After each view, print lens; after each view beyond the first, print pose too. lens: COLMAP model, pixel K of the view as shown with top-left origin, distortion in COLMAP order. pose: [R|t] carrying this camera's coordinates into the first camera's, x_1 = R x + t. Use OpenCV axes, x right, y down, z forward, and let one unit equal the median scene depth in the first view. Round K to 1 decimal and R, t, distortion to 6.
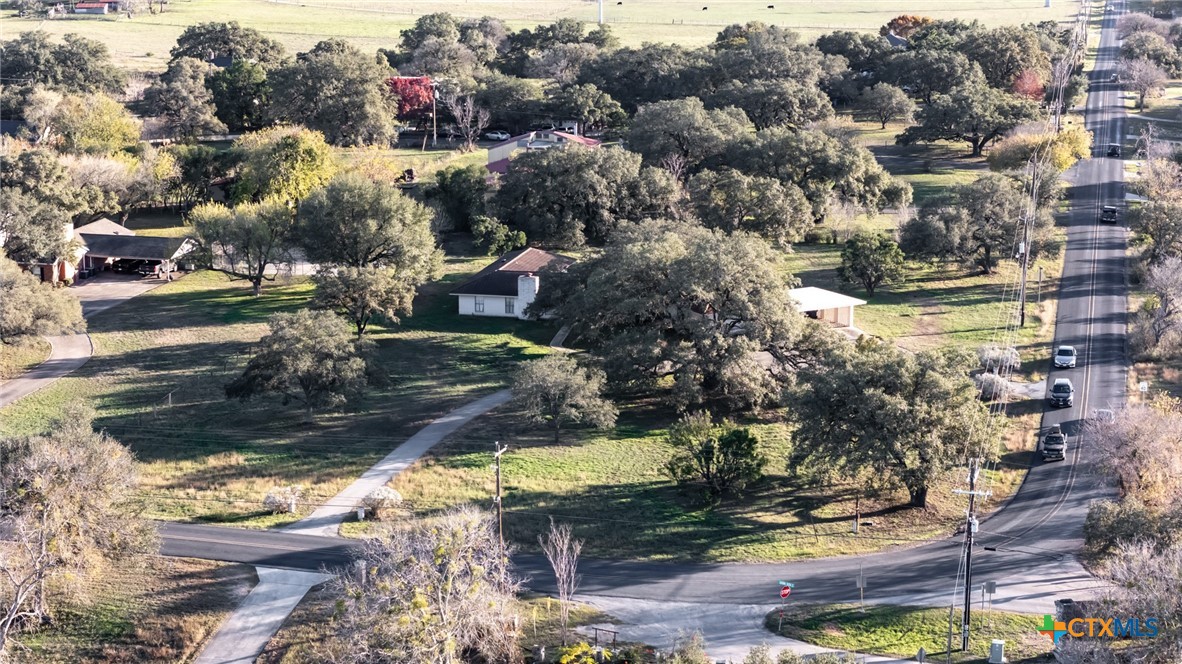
lens RADIAL K [[2390.2, 0, 591.0], [0, 2390.2, 332.0], [0, 0, 1]] dist [0.002001, 0.058951]
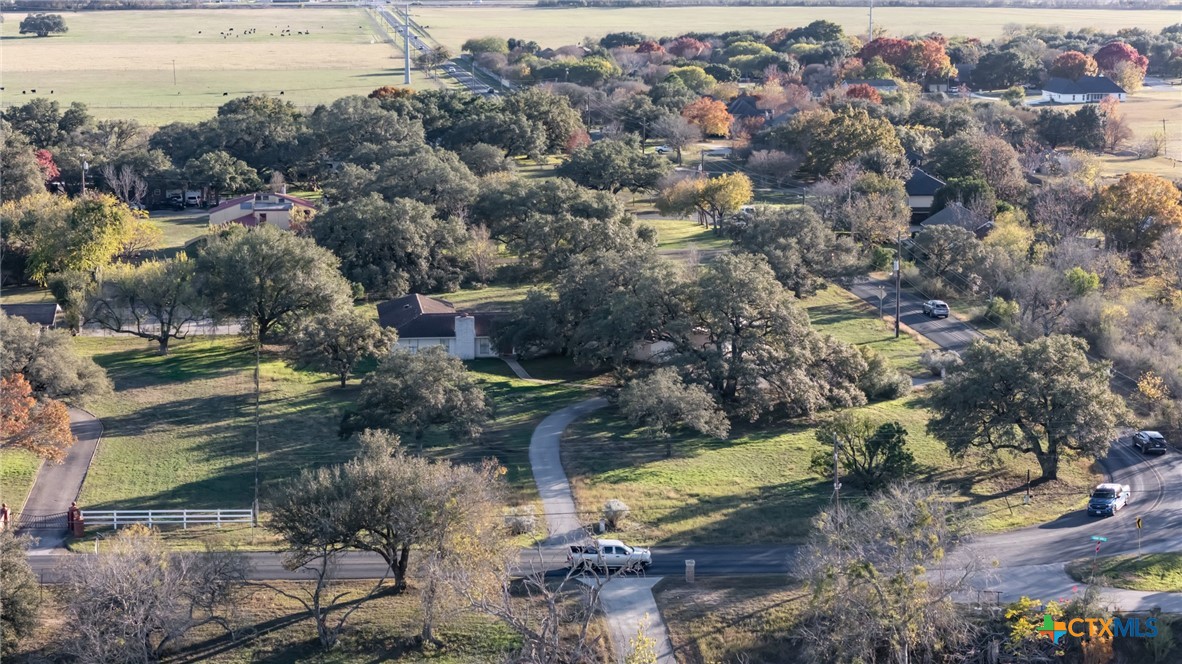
lens RADIAL K [[2390.2, 0, 591.0], [0, 2390.2, 332.0], [0, 0, 1]] dist [0.002001, 0.058951]
pose [[0.938424, -0.057732, 0.340628, -0.322633], [0.070906, 0.997135, -0.026342, 0.013895], [-0.338131, 0.048873, 0.939829, 0.021148]]
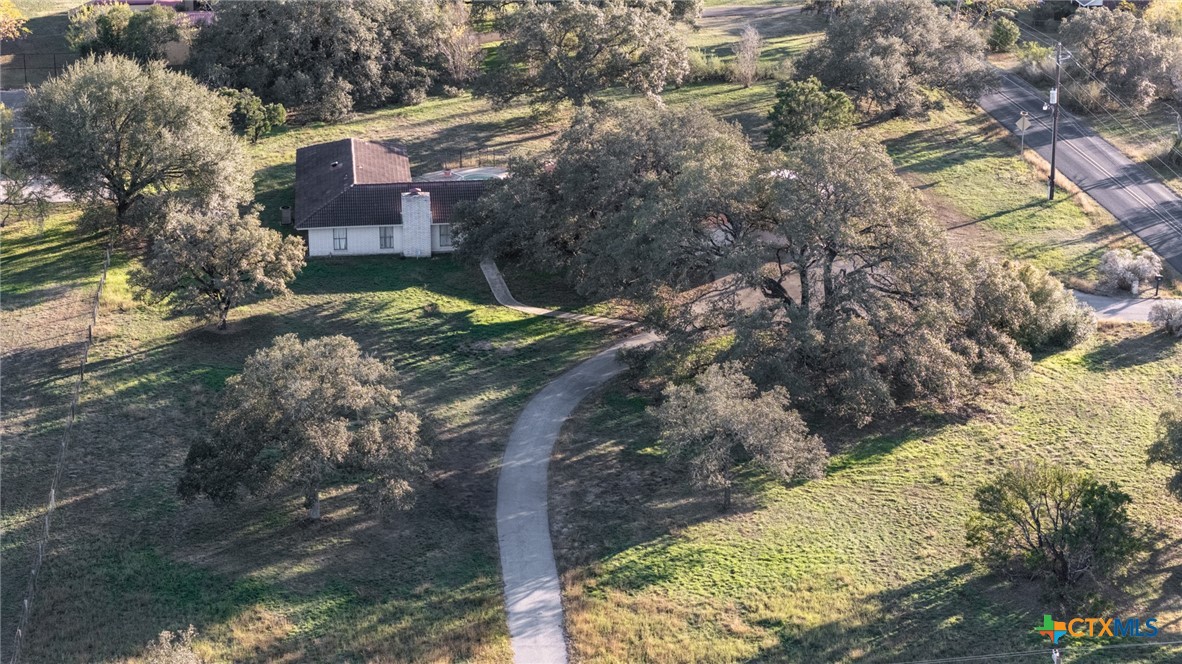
lens RADIAL K [[2402.4, 0, 591.0], [0, 2402.4, 332.0], [0, 0, 1]] dist [-0.183547, 0.532087]
pose [[0.942926, -0.109560, 0.314464, -0.197179], [0.071782, 0.989000, 0.129328, -0.068708], [-0.325174, -0.099374, 0.940418, 0.336355]]
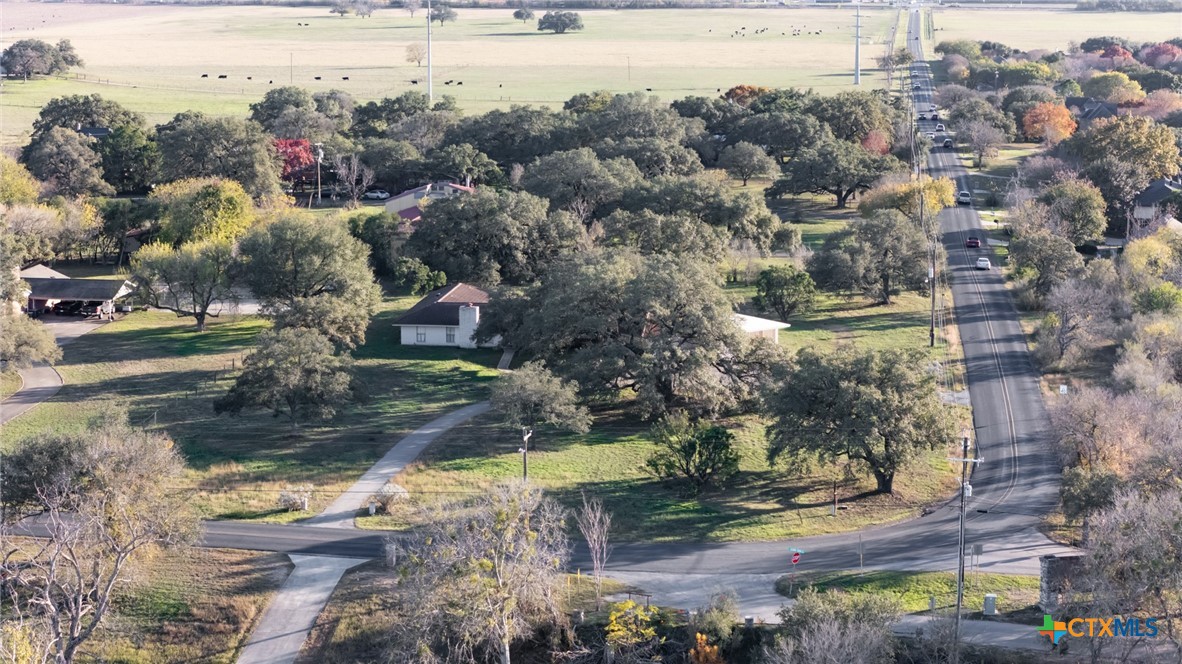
lens RADIAL K [[2402.4, 0, 591.0], [0, 2402.4, 332.0], [0, 0, 1]] dist [-0.183547, 0.532087]
pose [[0.995666, -0.016099, 0.091596, -0.069117], [0.019682, 0.999071, -0.038348, 0.029071], [-0.090893, 0.039984, 0.995058, -0.049670]]
